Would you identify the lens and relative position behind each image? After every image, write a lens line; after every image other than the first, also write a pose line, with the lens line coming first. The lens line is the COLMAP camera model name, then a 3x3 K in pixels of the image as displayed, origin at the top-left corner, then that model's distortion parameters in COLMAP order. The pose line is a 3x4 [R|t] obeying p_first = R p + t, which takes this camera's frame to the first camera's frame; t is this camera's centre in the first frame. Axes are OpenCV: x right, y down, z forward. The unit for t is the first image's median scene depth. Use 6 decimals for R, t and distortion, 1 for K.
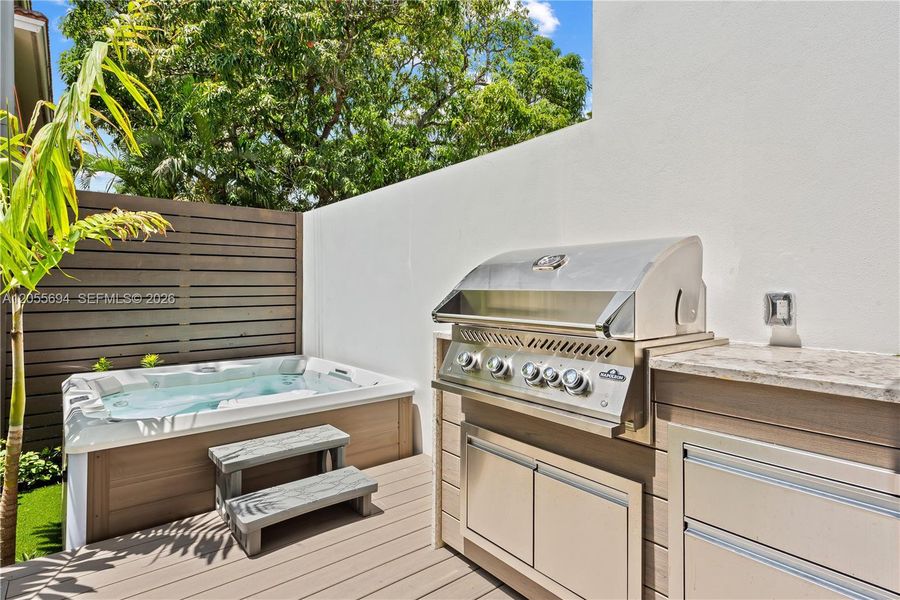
lens RADIAL K [[456.2, 0, 465.4], [0, 456.2, 287.9], [0, 0, 1]] dist [0.006378, -0.000943]
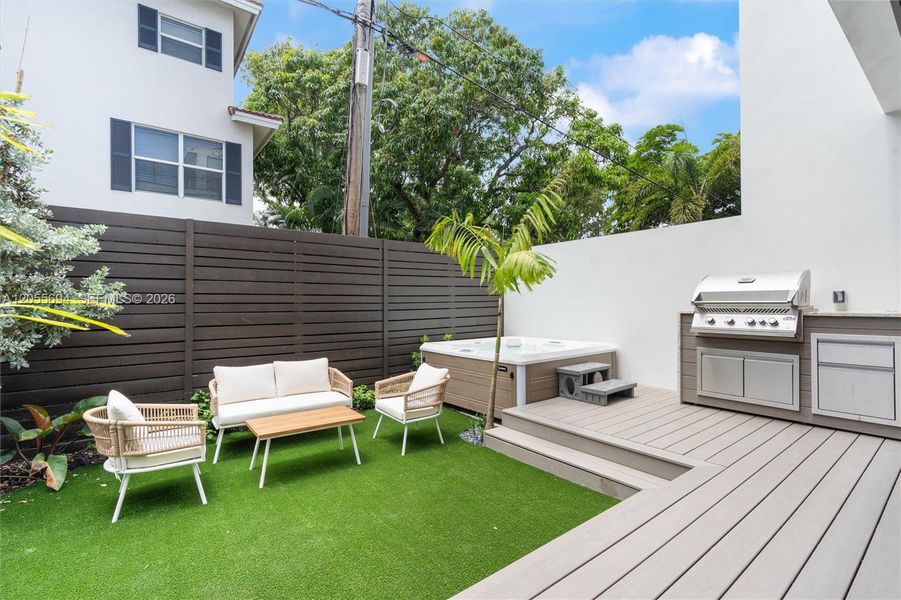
lens RADIAL K [[415.9, 0, 442.4], [0, 415.9, 301.0], [0, 0, 1]] dist [-0.010774, 0.002395]
pose [[0.999452, -0.013196, -0.030342, -0.664404], [0.013241, 0.999912, 0.001287, 0.015990], [0.030323, -0.001688, 0.999539, -0.628222]]
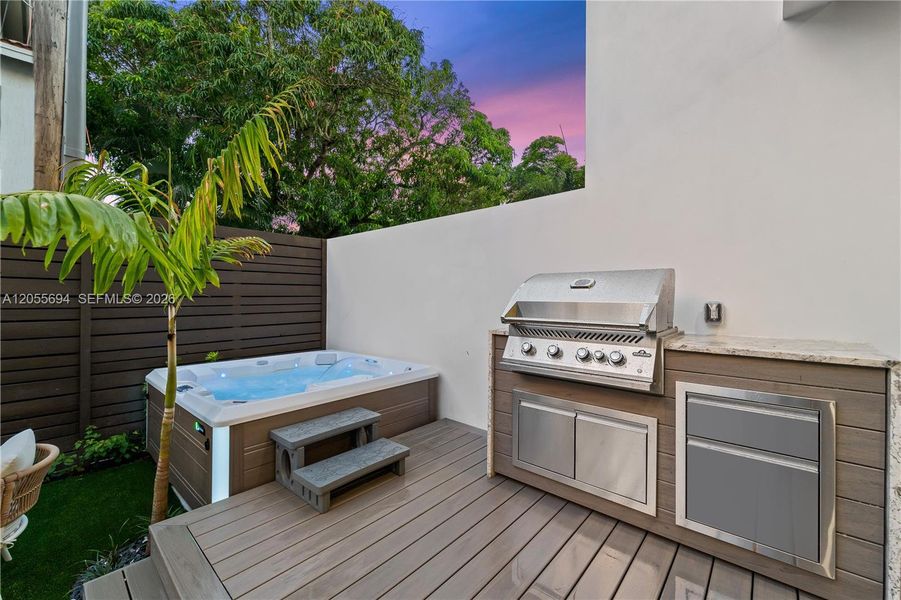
lens RADIAL K [[353.9, 0, 457.0], [0, 353.9, 297.6], [0, 0, 1]] dist [0.007000, -0.002466]
pose [[0.985304, 0.003601, 0.170774, -0.203772], [-0.003925, 0.999991, 0.001560, -0.003928], [-0.170767, -0.002207, 0.985309, -0.055507]]
